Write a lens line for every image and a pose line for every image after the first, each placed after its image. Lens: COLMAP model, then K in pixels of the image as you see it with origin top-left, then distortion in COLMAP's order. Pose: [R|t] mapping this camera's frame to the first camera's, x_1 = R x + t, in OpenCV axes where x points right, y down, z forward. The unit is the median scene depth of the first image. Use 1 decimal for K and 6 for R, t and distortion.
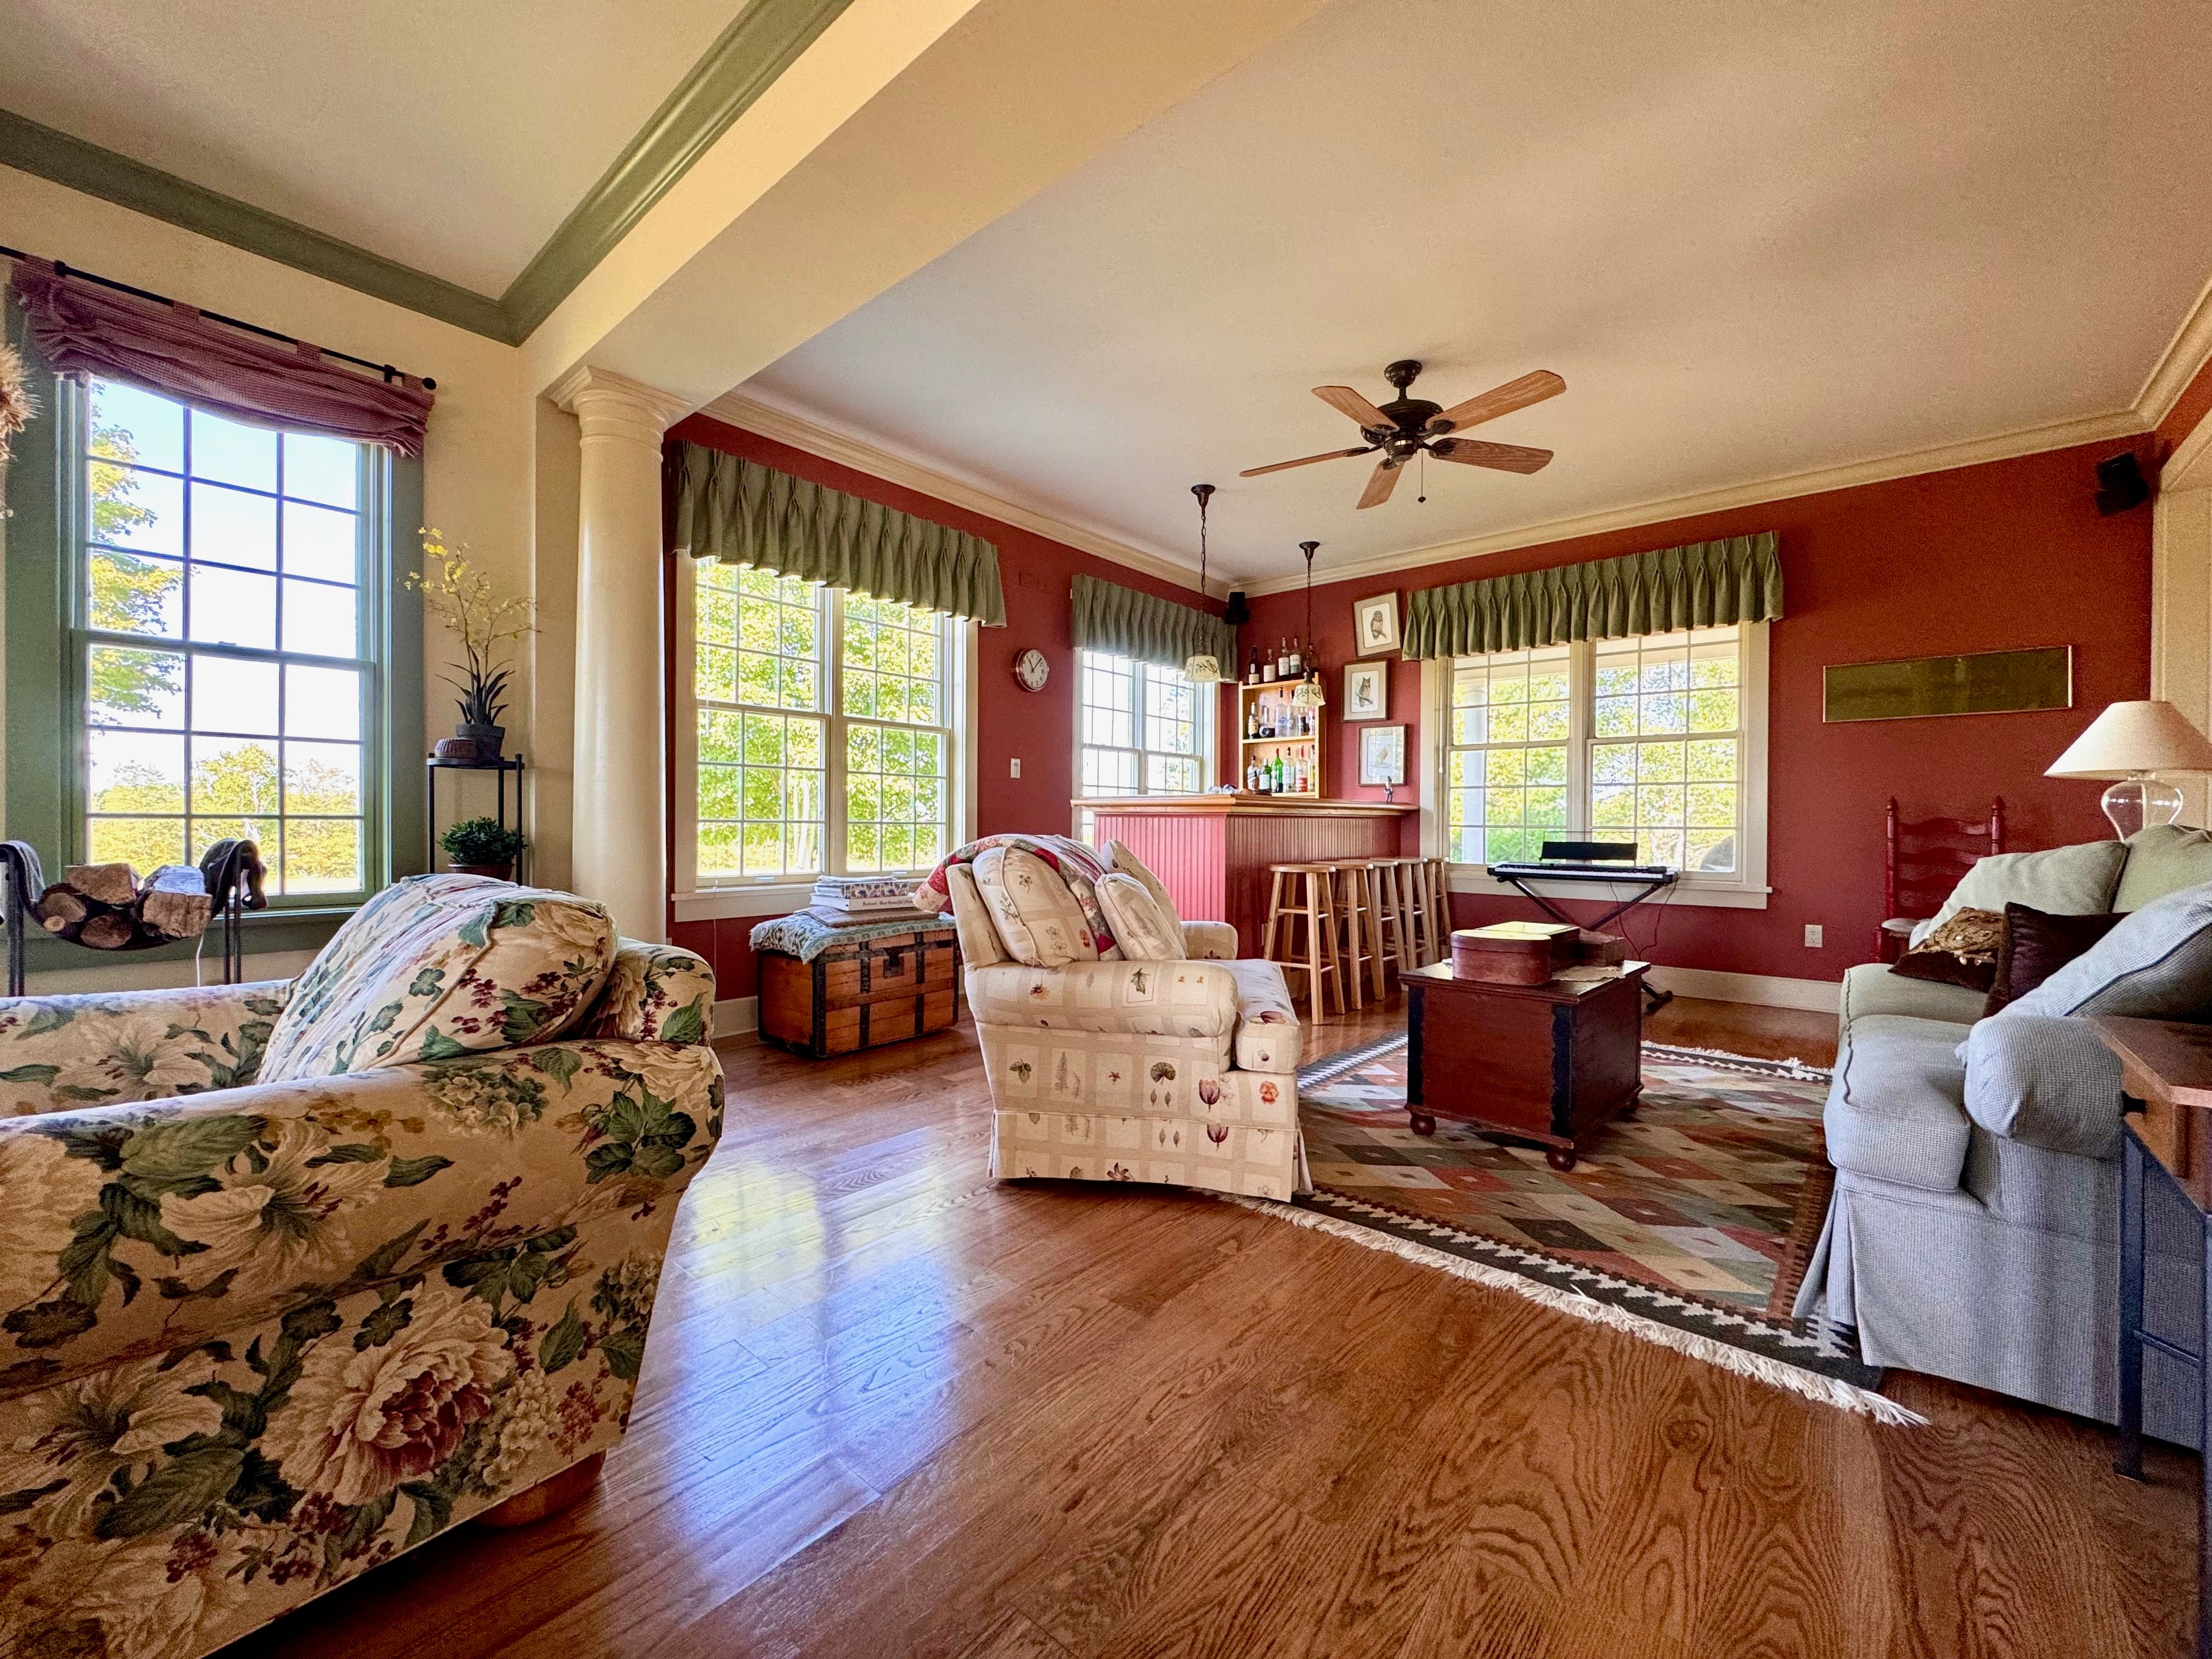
lens RADIAL K [[878.0, 0, 1106.0], [0, 878.0, 829.5], [0, 0, 1]] dist [-0.002738, -0.000198]
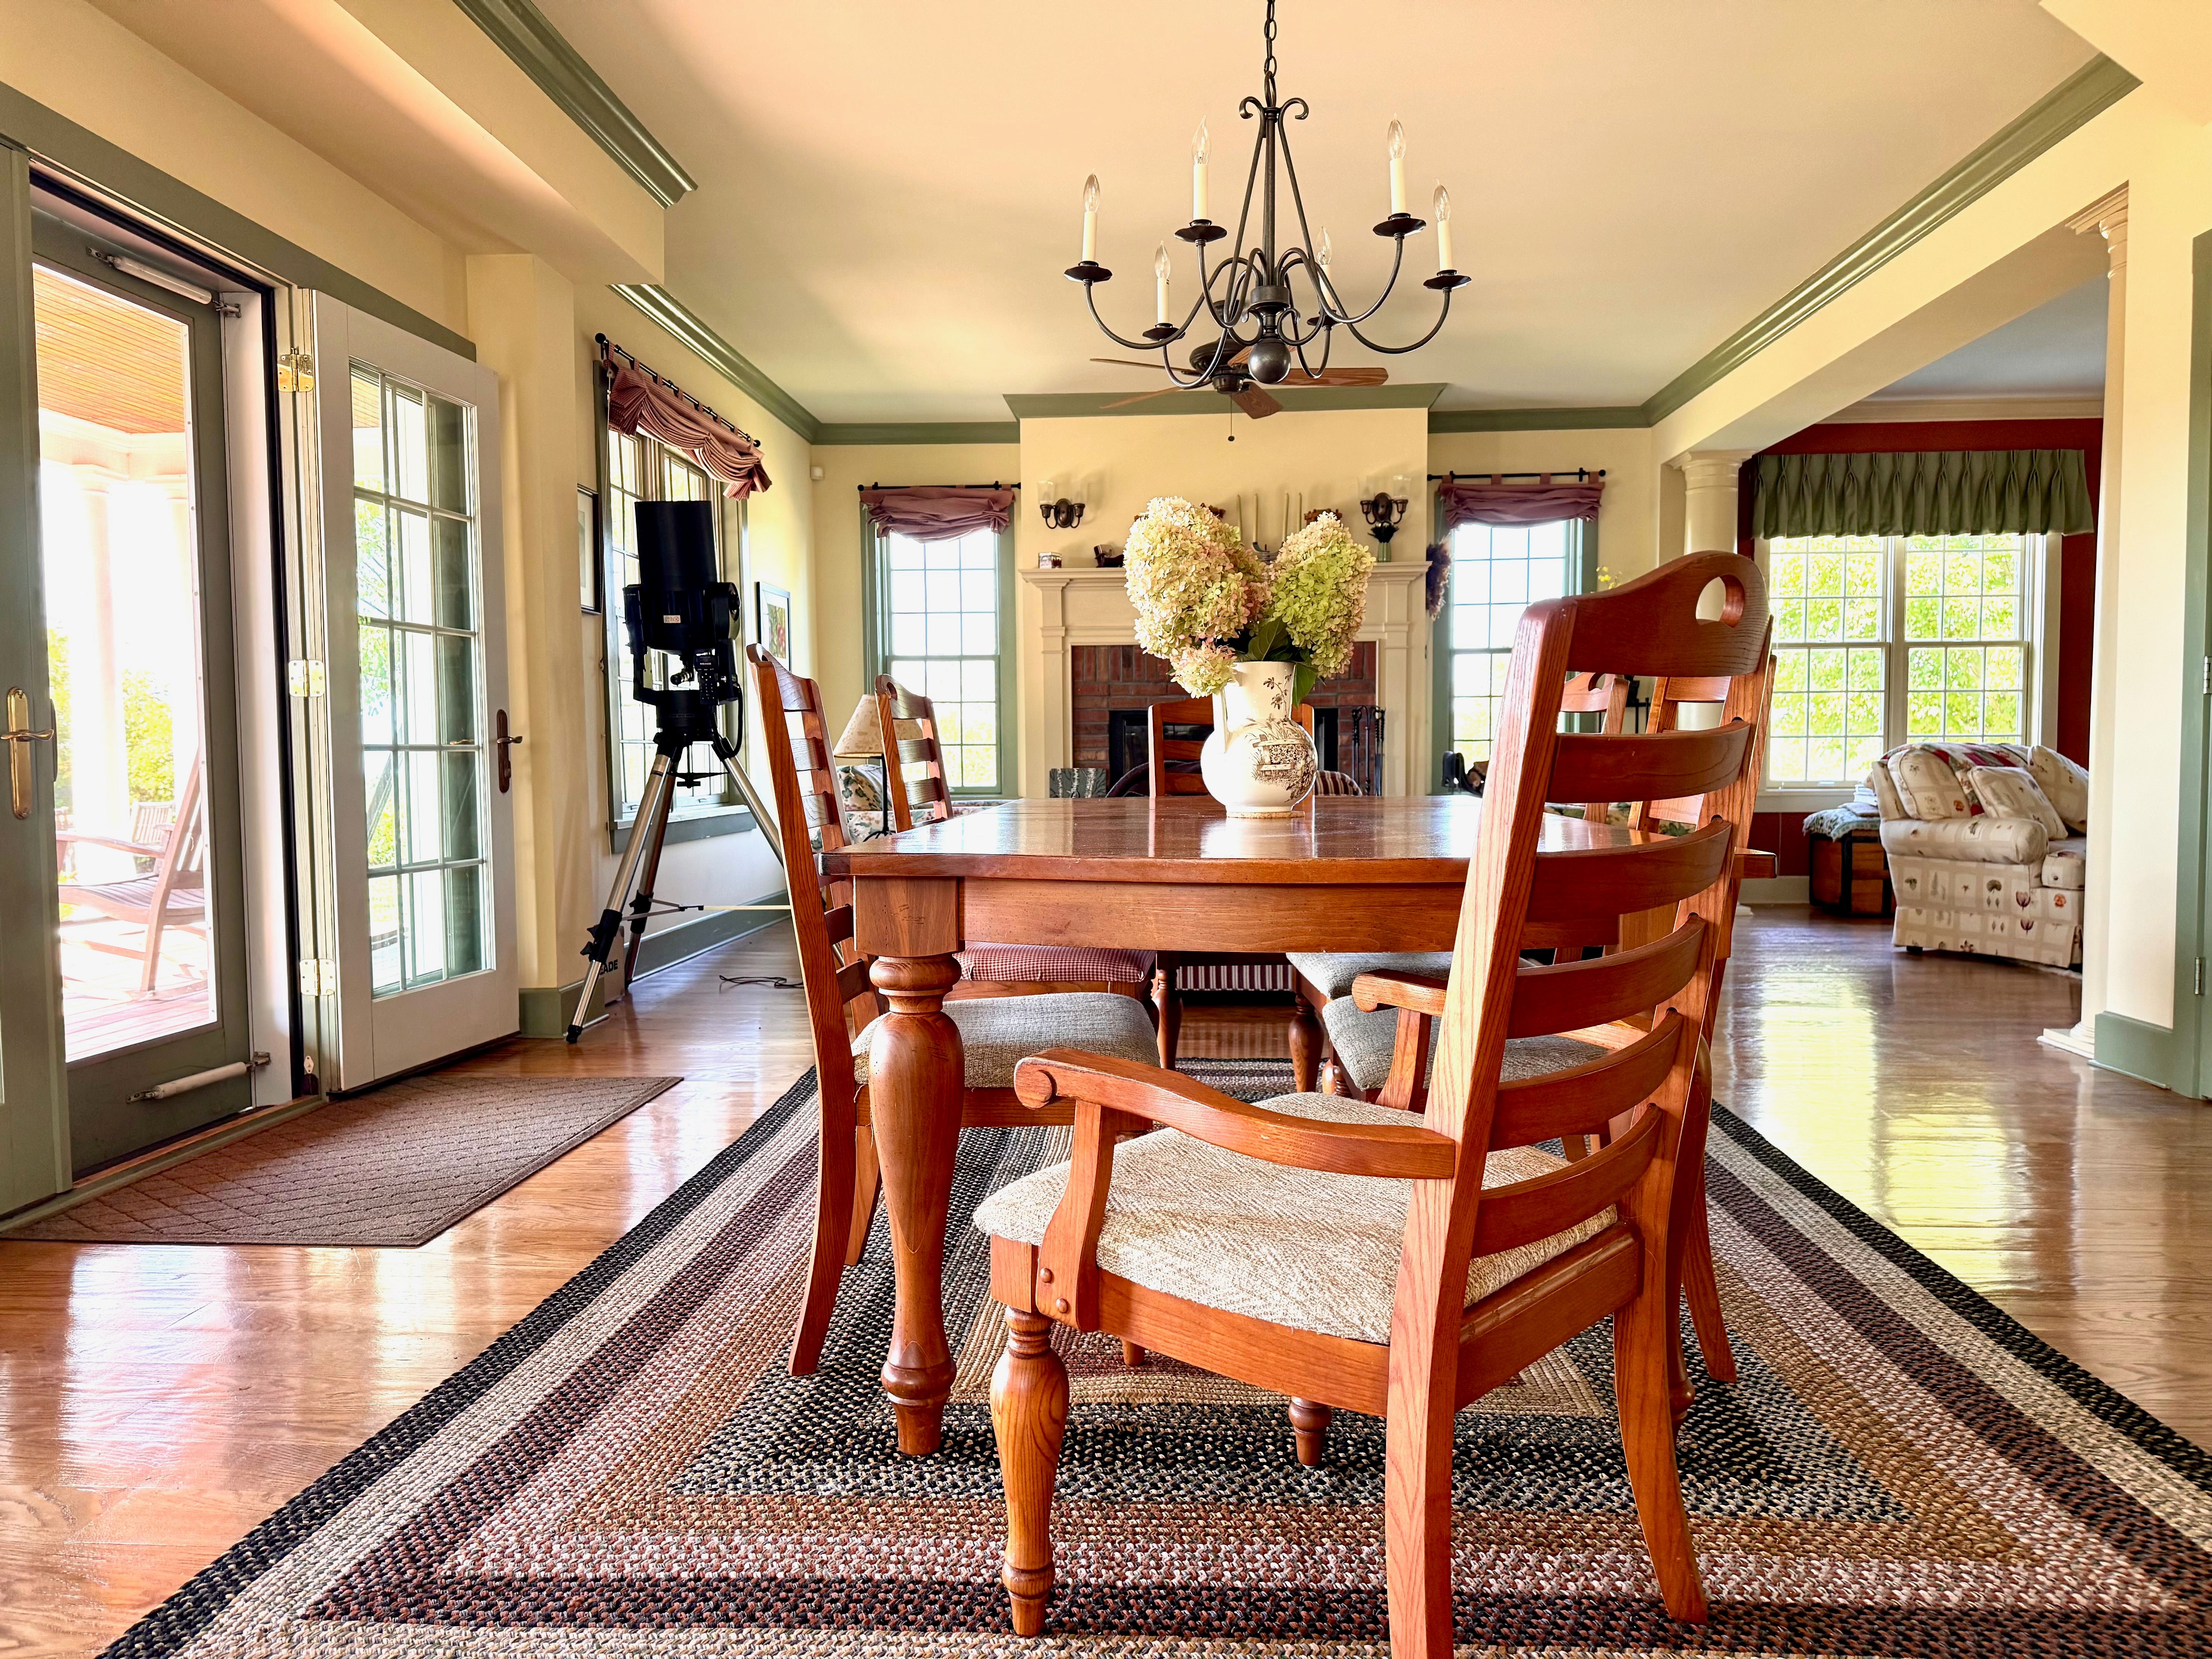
lens RADIAL K [[1512.5, 0, 1106.0], [0, 1512.5, 829.5], [0, 0, 1]] dist [0.071074, -0.076213]
pose [[0.590801, 0.031232, -0.806212, 1.312703], [0.008098, 0.998971, 0.044634, 0.029986], [0.806776, -0.032898, 0.589940, -1.902583]]
